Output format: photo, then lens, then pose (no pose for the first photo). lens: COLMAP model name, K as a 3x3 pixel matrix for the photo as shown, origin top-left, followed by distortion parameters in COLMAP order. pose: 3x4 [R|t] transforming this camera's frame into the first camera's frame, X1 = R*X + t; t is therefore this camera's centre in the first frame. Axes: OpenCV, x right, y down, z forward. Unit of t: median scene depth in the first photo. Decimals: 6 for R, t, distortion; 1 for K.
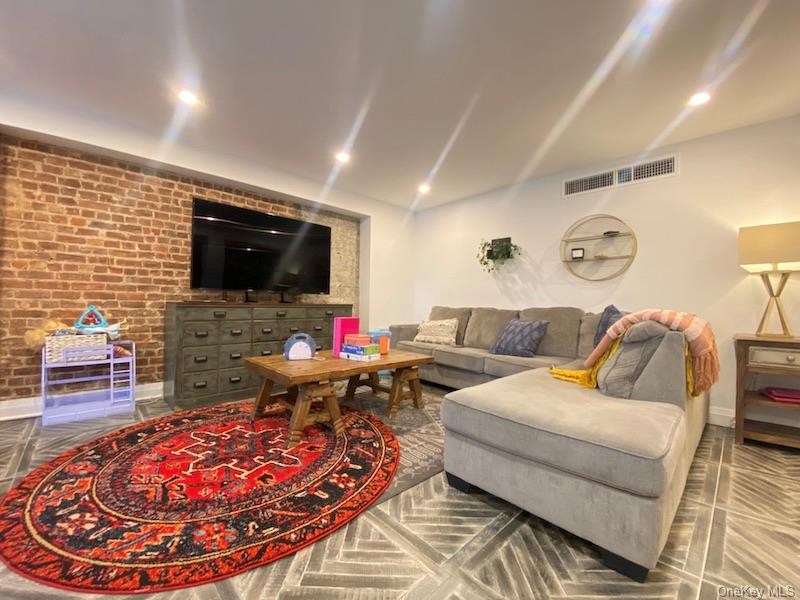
lens RADIAL K [[323.5, 0, 399.0], [0, 323.5, 300.0], [0, 0, 1]] dist [0.017361, -0.019038]
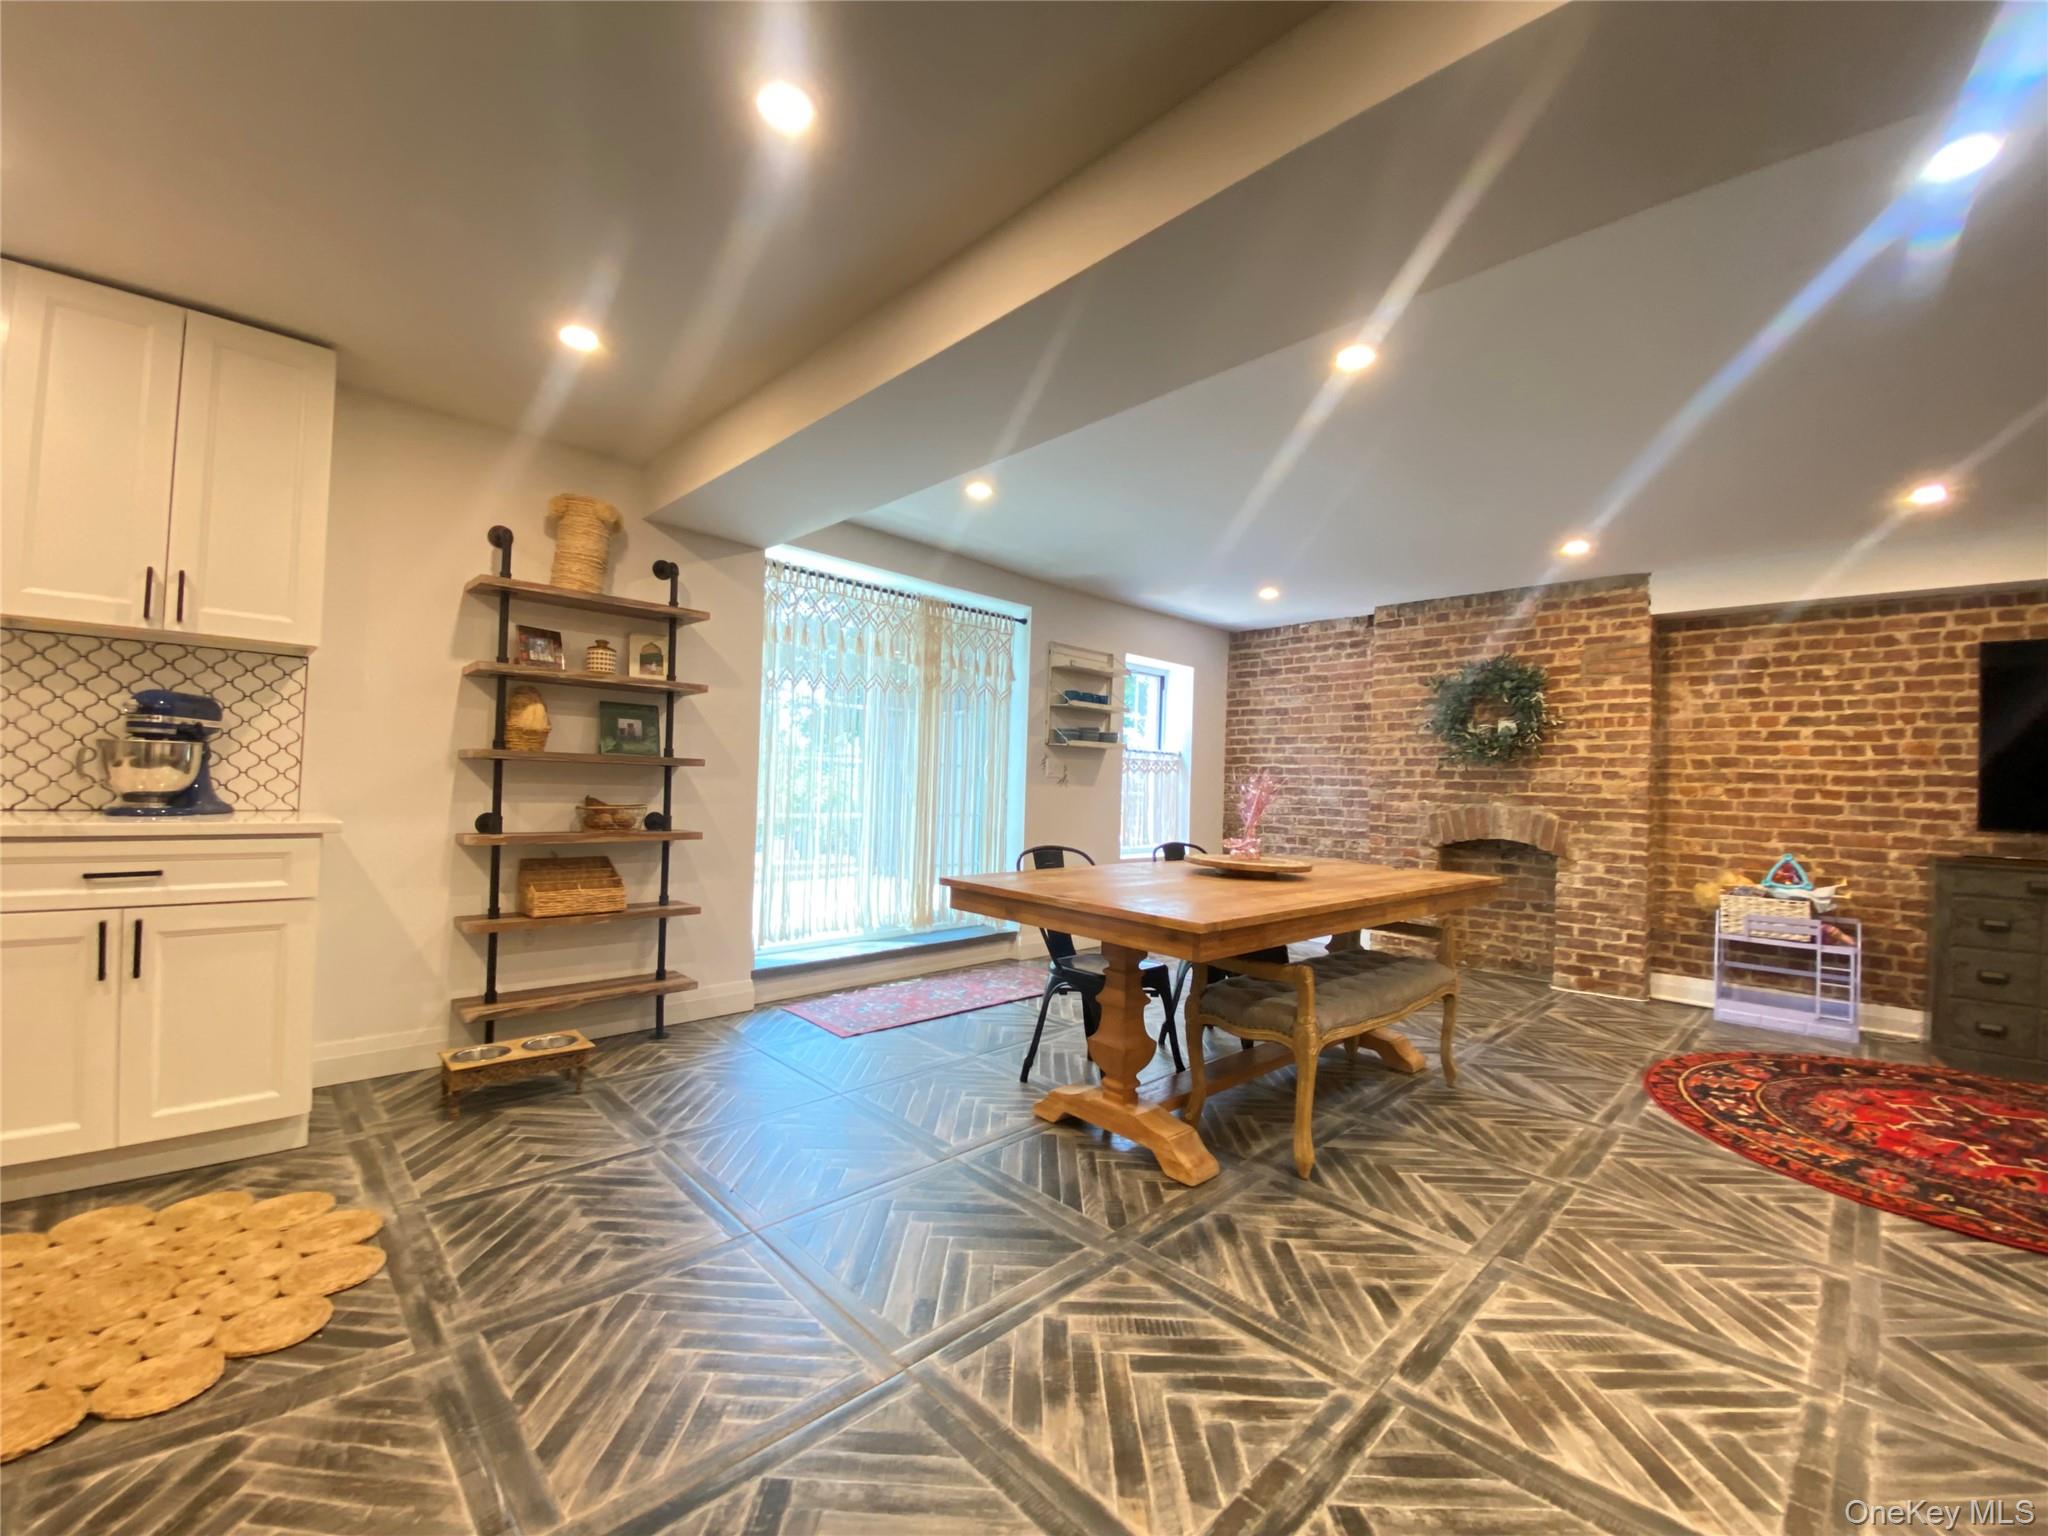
lens RADIAL K [[828.3, 0, 1021.5], [0, 828.3, 768.0], [0, 0, 1]] dist [0.017361, -0.019038]
pose [[0.010811, -0.036562, -0.999273, 0.627508], [-0.027838, 0.998933, -0.036850, -0.046390], [0.999554, 0.028216, 0.009782, -0.491176]]
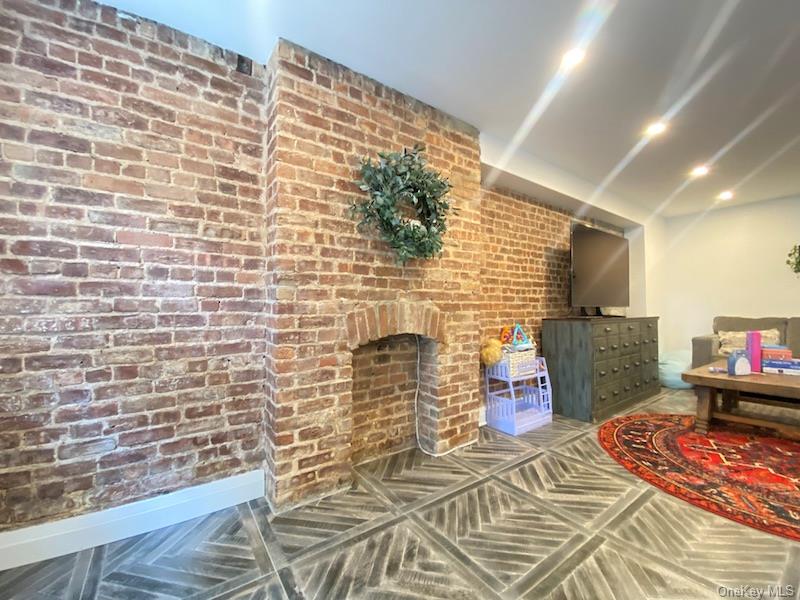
lens RADIAL K [[318.6, 0, 398.0], [0, 318.6, 300.4], [0, 0, 1]] dist [0.038320, -0.030954]
pose [[0.986686, -0.025215, -0.160671, -1.135558], [0.022261, 0.999549, -0.020164, -0.048494], [0.161106, 0.016319, 0.986802, -0.137567]]
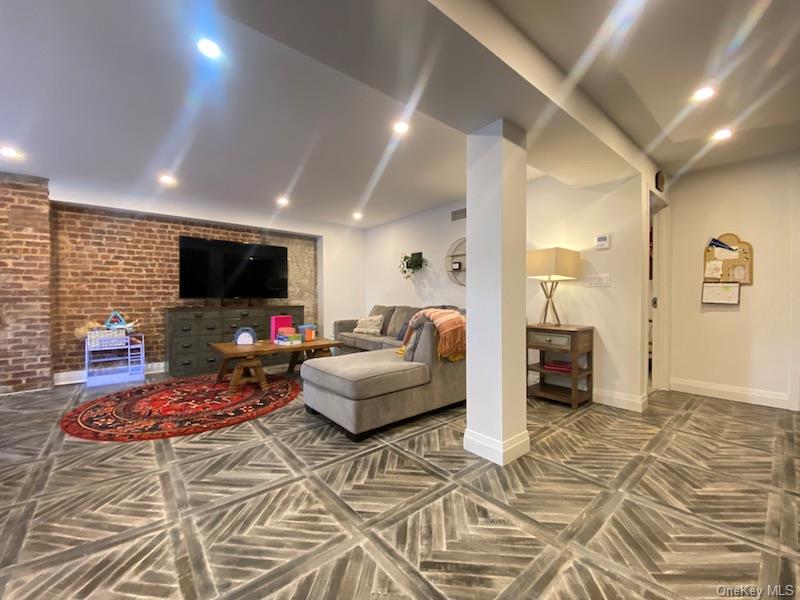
lens RADIAL K [[323.5, 0, 399.0], [0, 323.5, 300.0], [0, 0, 1]] dist [0.017361, -0.019038]
pose [[0.997736, -0.018991, -0.064519, 0.485548], [0.020051, 0.999674, 0.015819, -0.032746], [0.064198, -0.017077, 0.997791, -0.441226]]
